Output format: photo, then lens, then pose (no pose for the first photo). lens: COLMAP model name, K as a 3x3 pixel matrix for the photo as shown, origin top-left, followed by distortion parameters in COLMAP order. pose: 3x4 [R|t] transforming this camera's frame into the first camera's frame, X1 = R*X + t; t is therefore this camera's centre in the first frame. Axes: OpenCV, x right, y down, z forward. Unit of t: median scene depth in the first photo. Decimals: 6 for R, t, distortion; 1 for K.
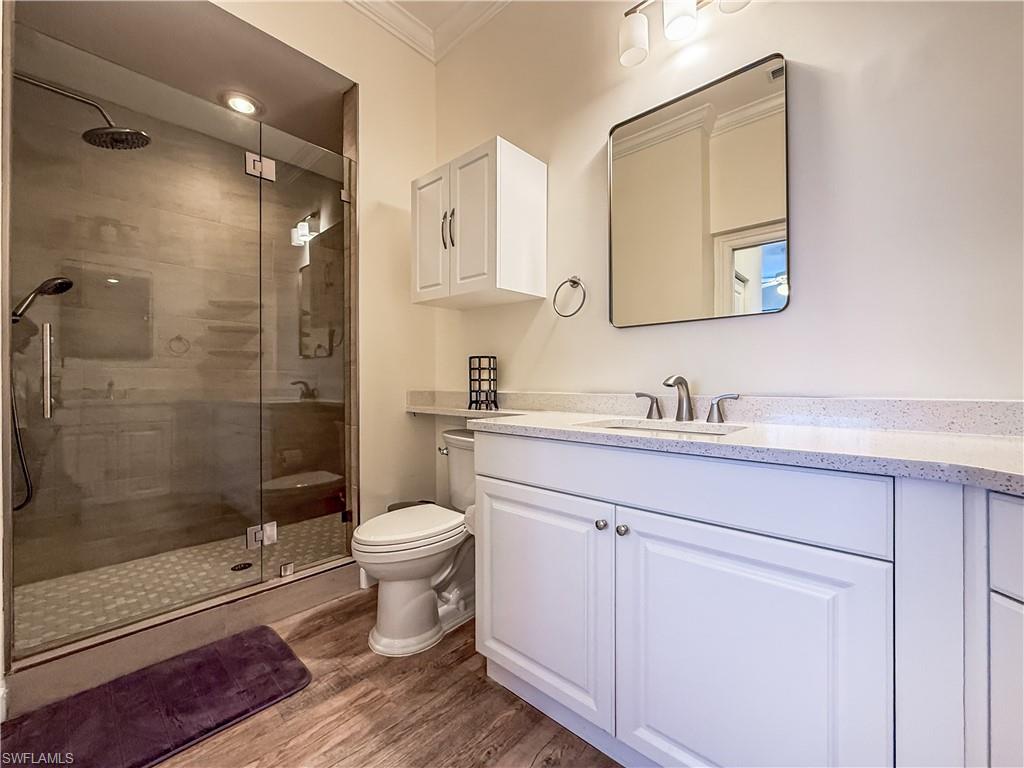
lens RADIAL K [[418.4, 0, 512.1], [0, 418.4, 382.6], [0, 0, 1]] dist [-0.001569, 0.000612]
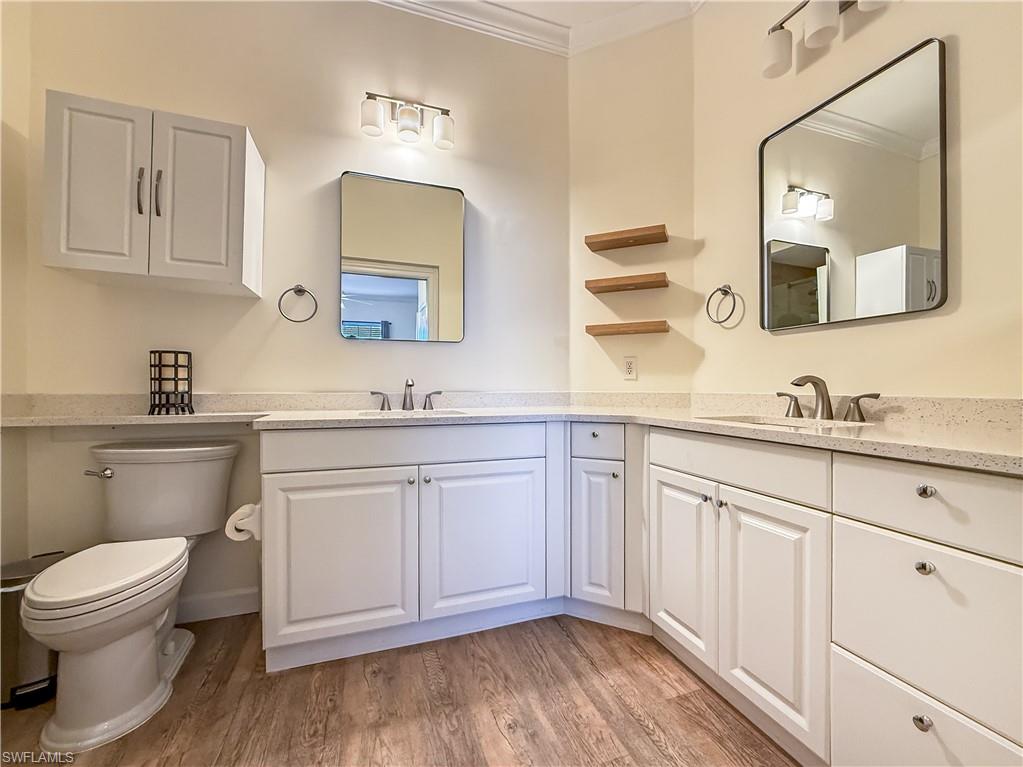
lens RADIAL K [[418.0, 0, 509.1], [0, 418.0, 383.3], [0, 0, 1]] dist [-0.001569, 0.000612]
pose [[0.476445, 0.010666, 0.879140, -0.587672], [-0.004075, 0.999942, -0.009923, 0.008841], [-0.879195, 0.001145, 0.476461, 0.005644]]
